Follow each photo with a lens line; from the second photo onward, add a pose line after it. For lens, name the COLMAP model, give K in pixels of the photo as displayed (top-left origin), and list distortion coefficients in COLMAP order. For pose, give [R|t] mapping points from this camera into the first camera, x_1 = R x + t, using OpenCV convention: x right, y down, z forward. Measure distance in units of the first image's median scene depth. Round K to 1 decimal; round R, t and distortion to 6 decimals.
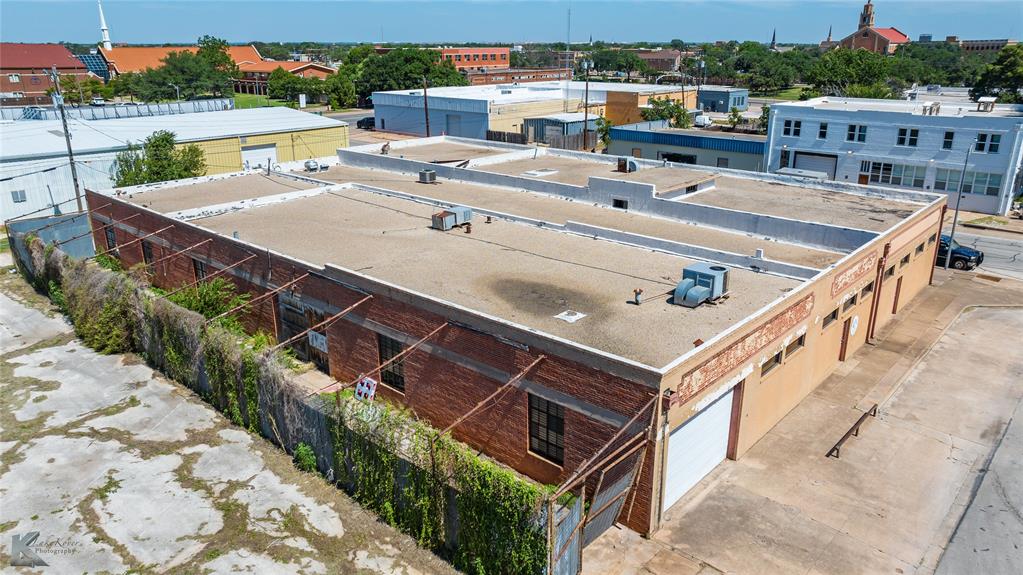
lens RADIAL K [[725.0, 0, 516.8], [0, 725.0, 285.3], [0, 0, 1]] dist [-0.010213, 0.004422]
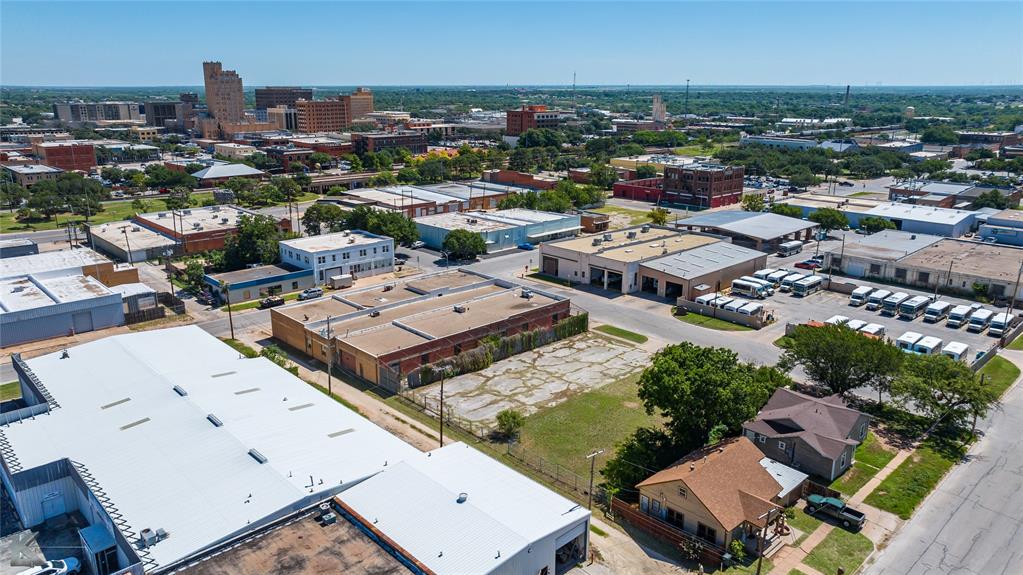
lens RADIAL K [[717.7, 0, 518.5], [0, 717.7, 286.6], [0, 0, 1]] dist [-0.018893, -0.002256]
pose [[0.076338, -0.268566, 0.960232, -3.917725], [0.312836, 0.920864, 0.232685, -1.059773], [-0.946735, 0.282632, 0.154314, 0.232294]]
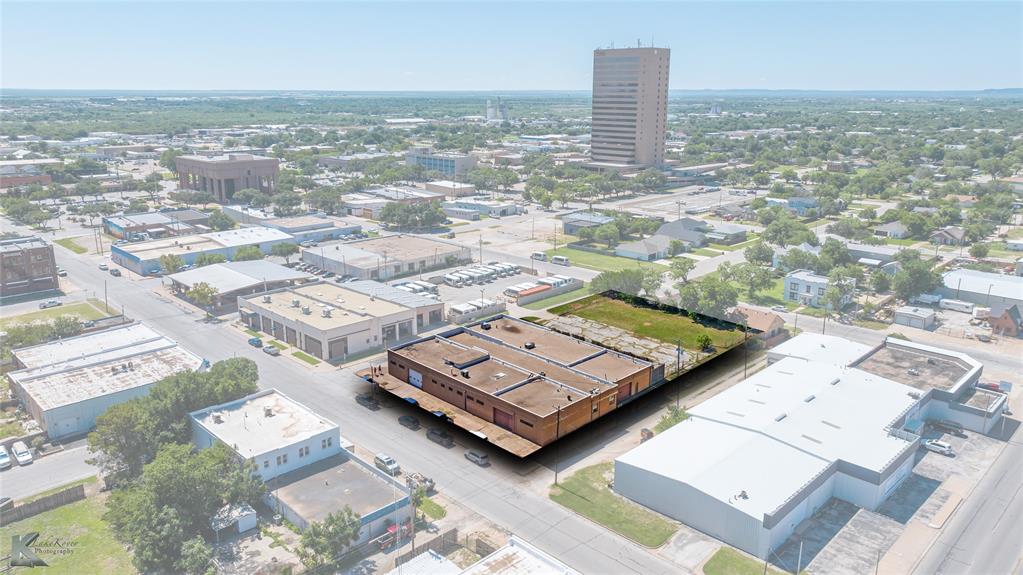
lens RADIAL K [[717.7, 0, 518.5], [0, 717.7, 286.6], [0, 0, 1]] dist [-0.018893, -0.002256]
pose [[-0.998242, -0.018499, 0.056308, -0.293998], [0.016734, 0.823420, 0.567185, -3.072125], [-0.056858, 0.567130, -0.821663, 4.824512]]
